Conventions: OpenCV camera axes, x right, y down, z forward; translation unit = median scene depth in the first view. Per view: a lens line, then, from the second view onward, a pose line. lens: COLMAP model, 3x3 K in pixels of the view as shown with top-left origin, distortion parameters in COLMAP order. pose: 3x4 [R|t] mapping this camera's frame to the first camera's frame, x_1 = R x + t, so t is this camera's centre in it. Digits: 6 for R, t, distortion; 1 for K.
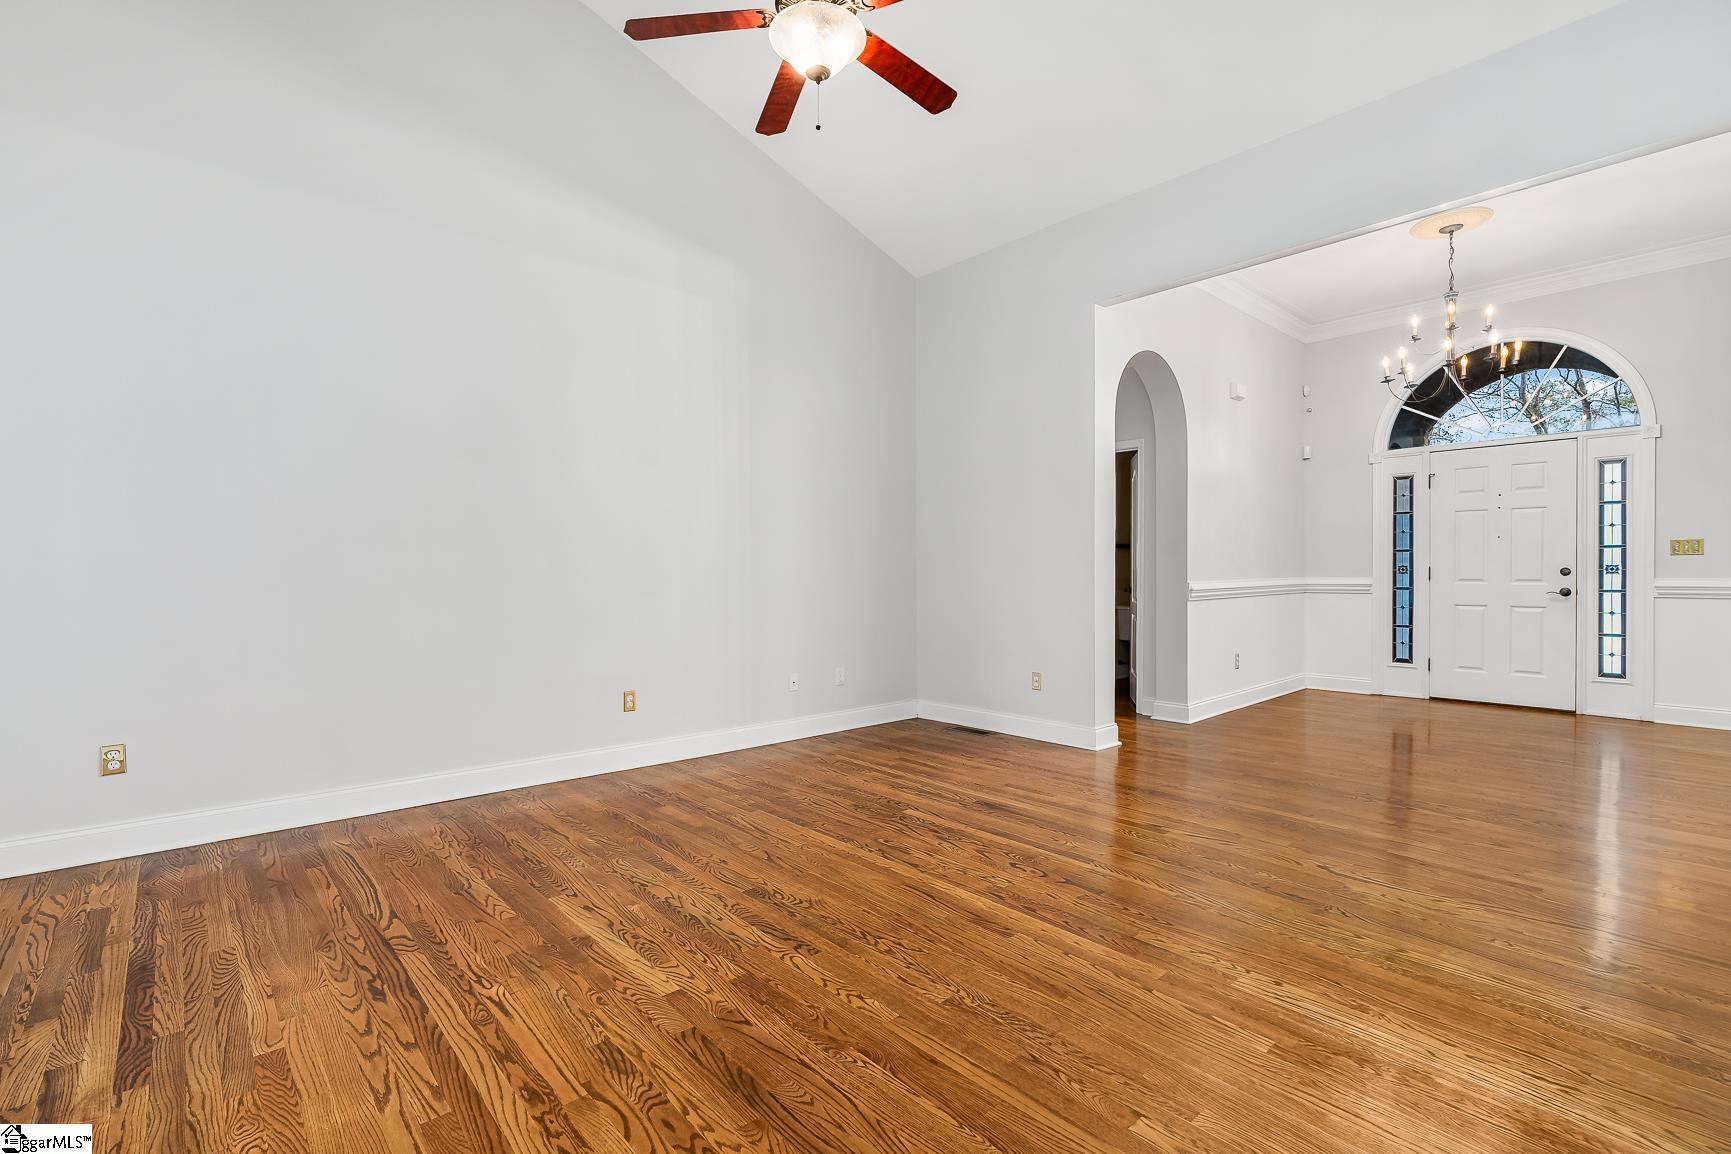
lens RADIAL K [[779.6, 0, 854.8], [0, 779.6, 581.8], [0, 0, 1]] dist [-0.013332, 0.004106]
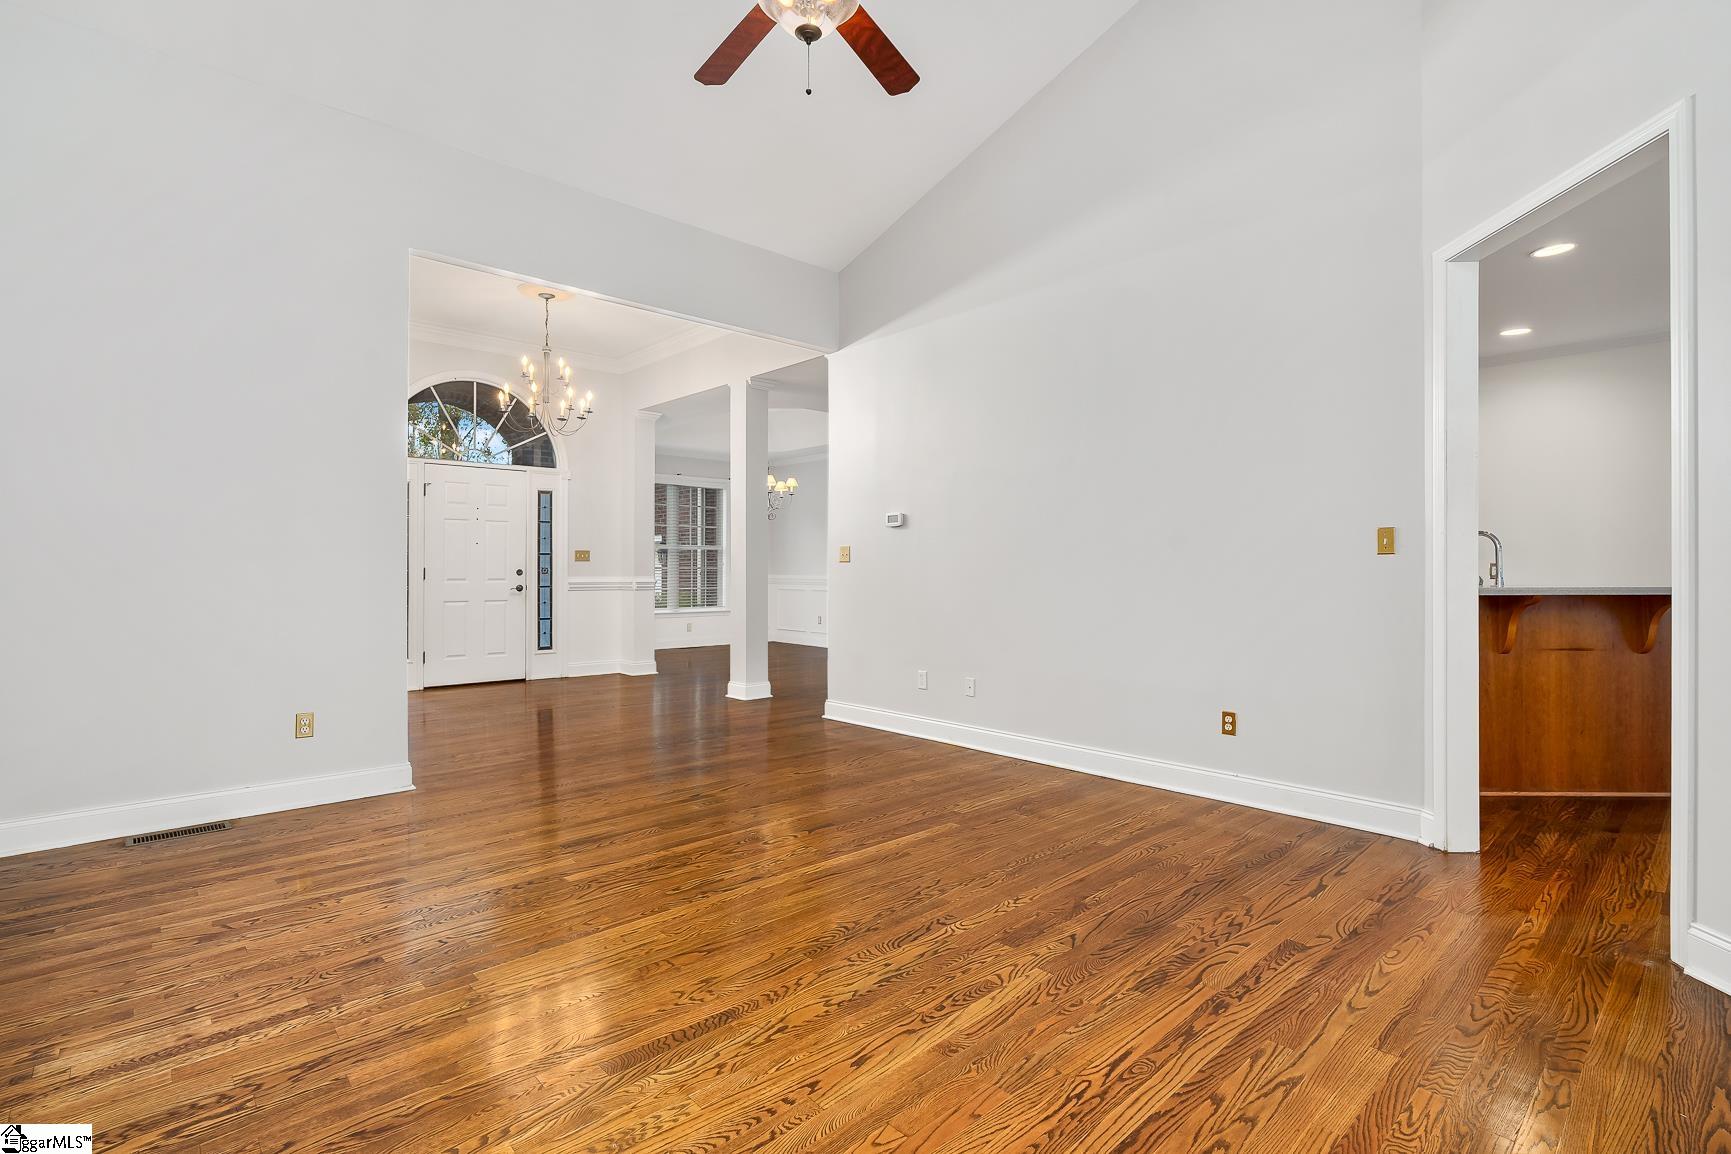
lens RADIAL K [[823.6, 0, 873.5], [0, 823.6, 573.8], [0, 0, 1]] dist [-0.014596, 0.000664]
pose [[-0.033600, -0.001443, 0.999434, -0.649027], [0.014006, 0.999900, 0.001915, -0.006959], [-0.999337, 0.014062, -0.033577, 0.612361]]
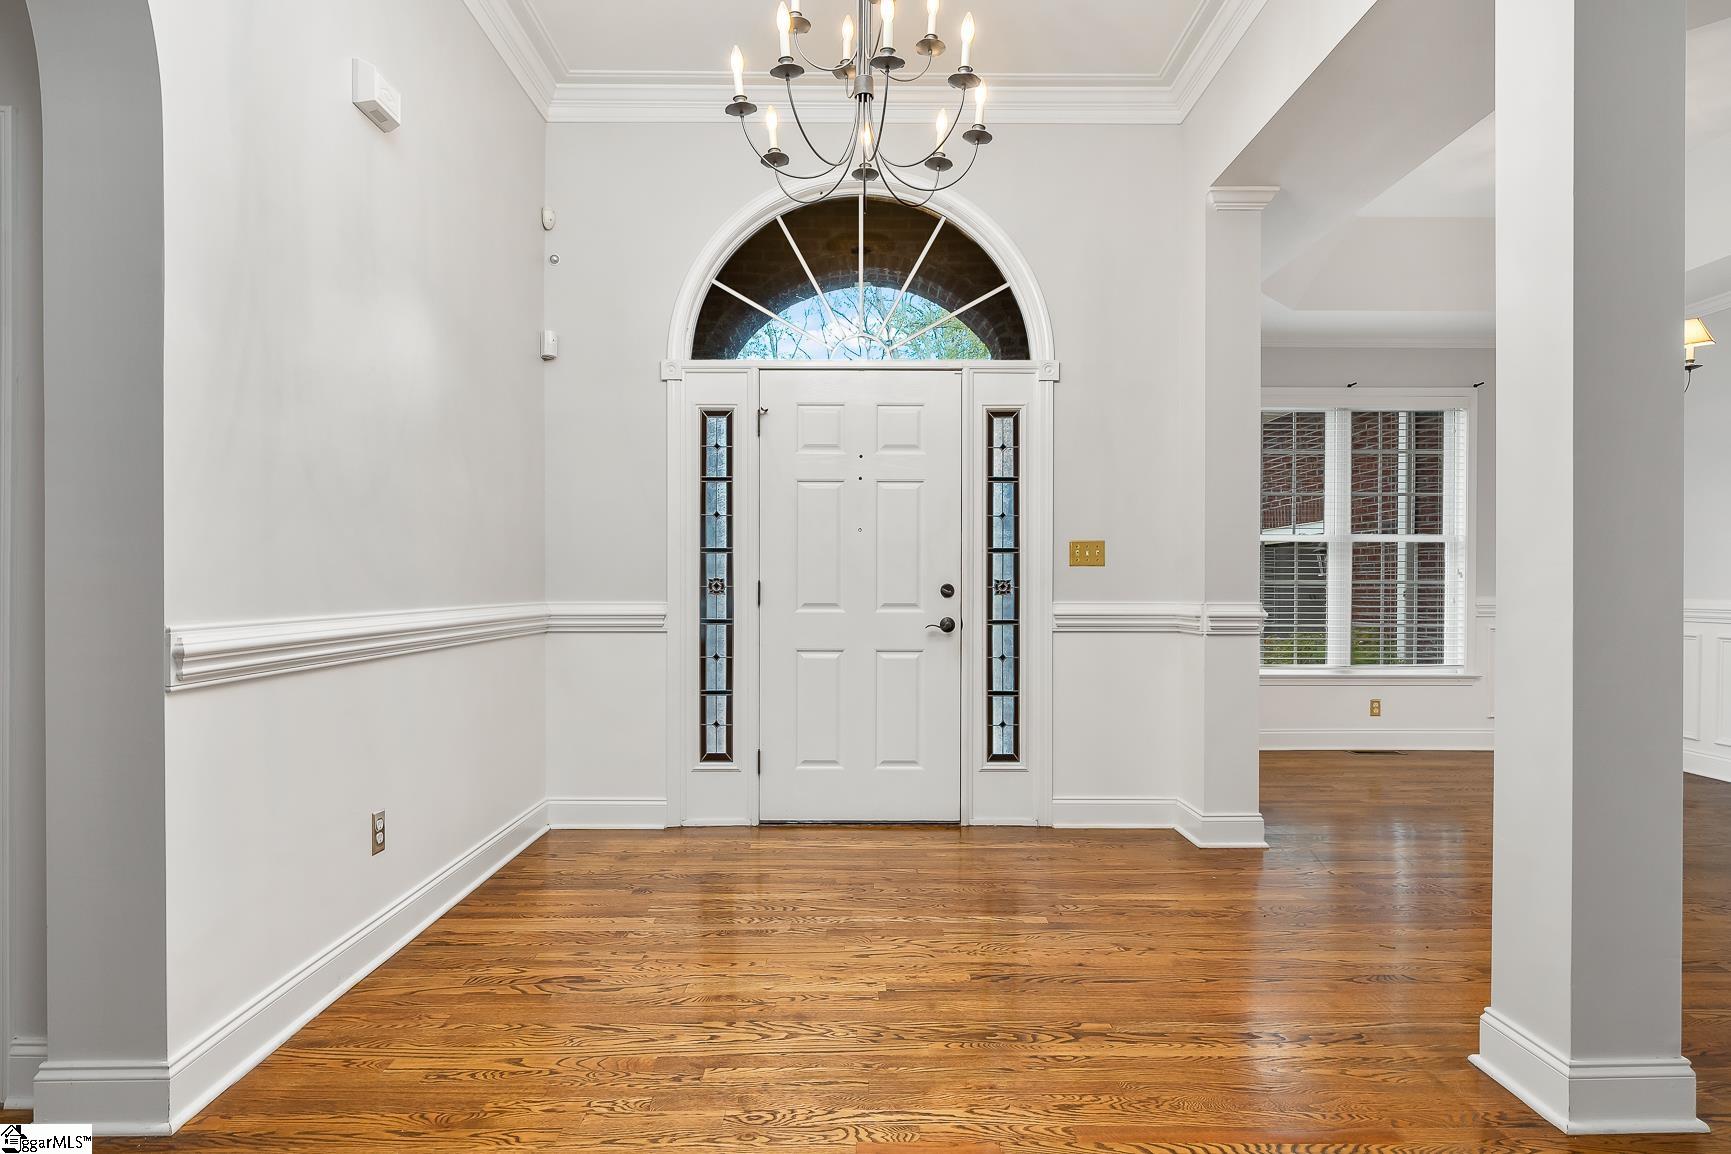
lens RADIAL K [[931.5, 0, 875.0], [0, 931.5, 588.6], [0, 0, 1]] dist [0.001273, 0.001711]
pose [[0.648321, 0.002402, 0.761363, 0.450175], [0.006503, 0.999941, -0.008692, -0.011951], [-0.761339, 0.010586, 0.648267, 0.777491]]
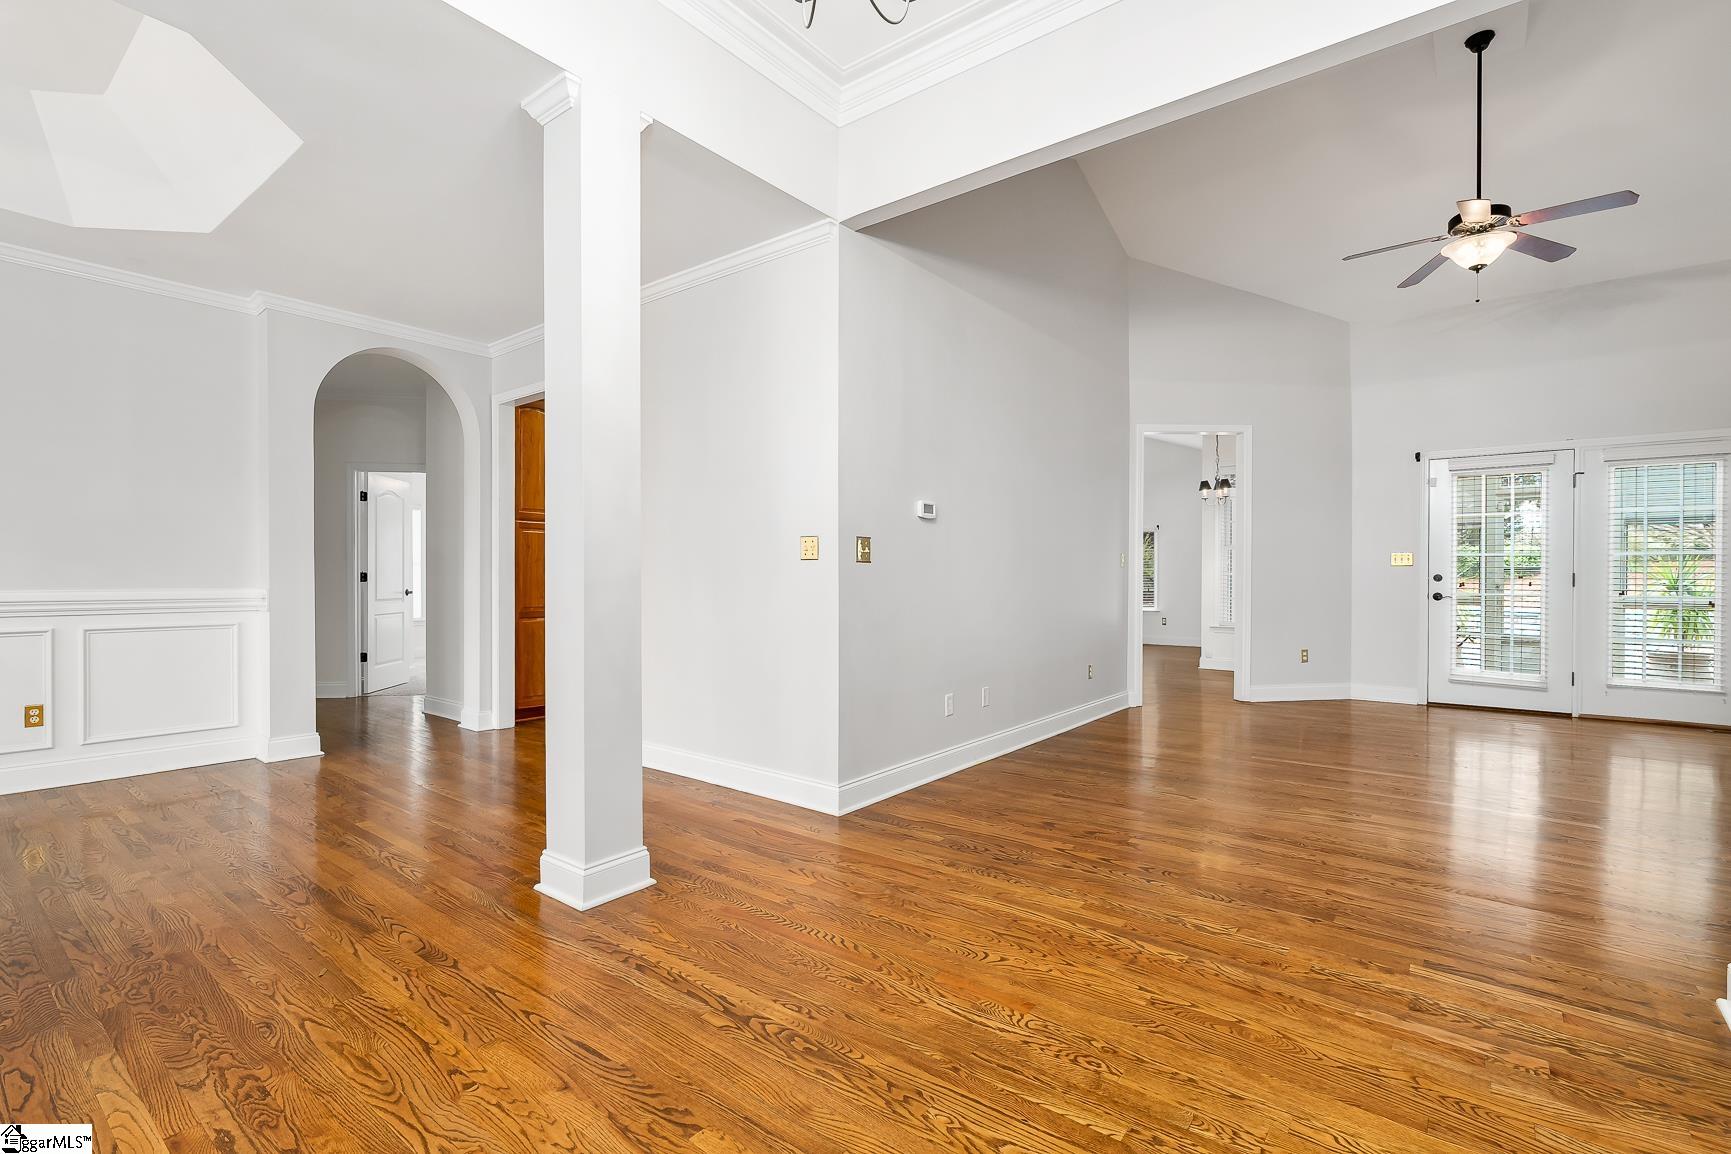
lens RADIAL K [[779.6, 0, 870.0], [0, 779.6, 578.7], [0, 0, 1]] dist [-0.013332, 0.004106]
pose [[-0.982692, 0.004200, -0.185202, 0.936989], [0.001373, 0.999881, 0.015390, -0.020204], [0.185244, 0.014869, -0.982580, 1.477822]]
